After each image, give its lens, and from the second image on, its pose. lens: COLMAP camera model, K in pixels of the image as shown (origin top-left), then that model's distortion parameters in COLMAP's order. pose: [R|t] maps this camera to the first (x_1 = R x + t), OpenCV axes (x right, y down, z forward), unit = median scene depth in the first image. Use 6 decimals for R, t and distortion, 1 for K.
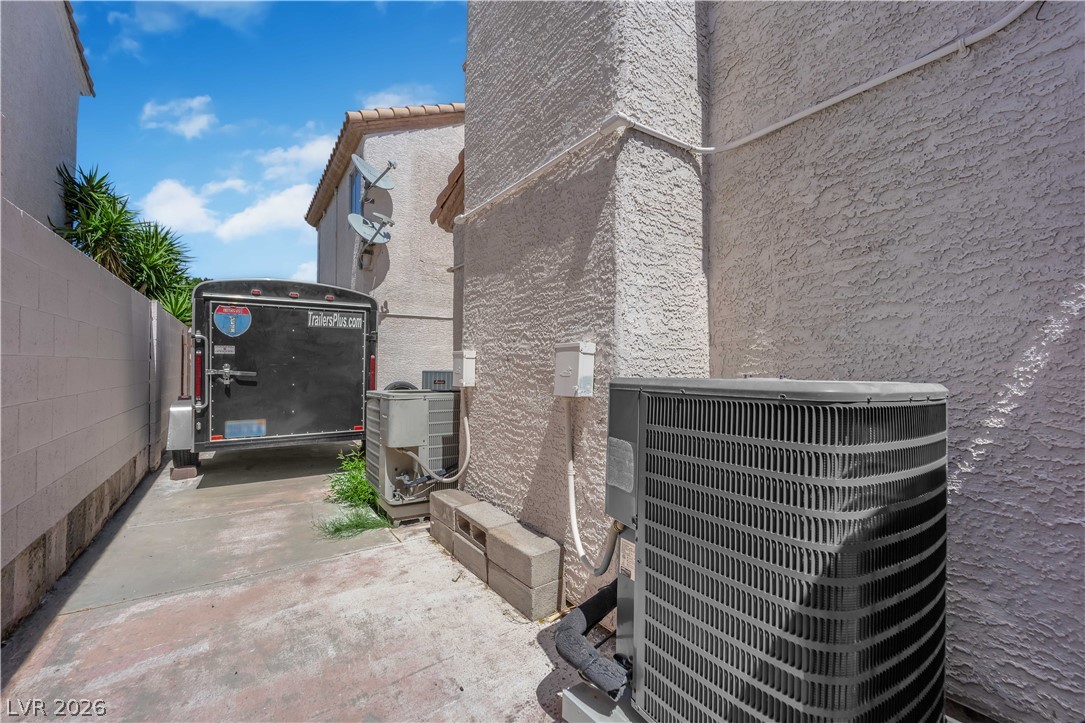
lens RADIAL K [[444.1, 0, 542.5], [0, 444.1, 361.5], [0, 0, 1]] dist [-0.010933, -0.002625]
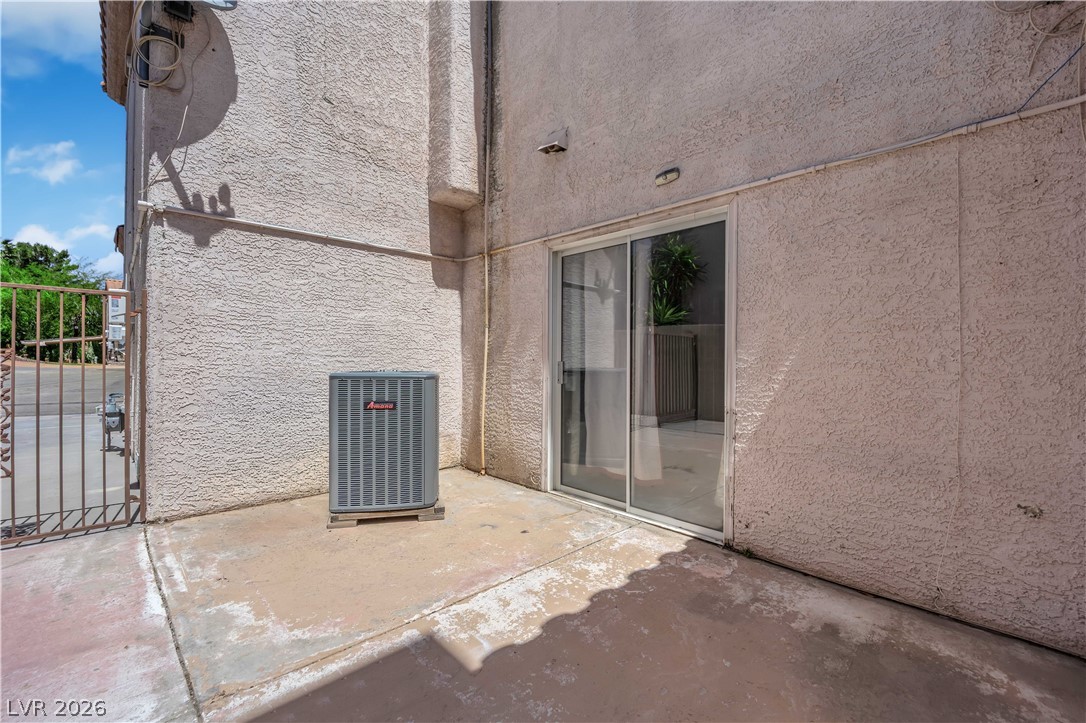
lens RADIAL K [[446.9, 0, 544.6], [0, 446.9, 362.3], [0, 0, 1]] dist [-0.012306, -0.000615]
pose [[0.983855, 0.002277, 0.178951, -0.154584], [-0.005384, 0.999843, 0.016880, 0.004521], [-0.178884, -0.017571, 0.983713, 0.580377]]
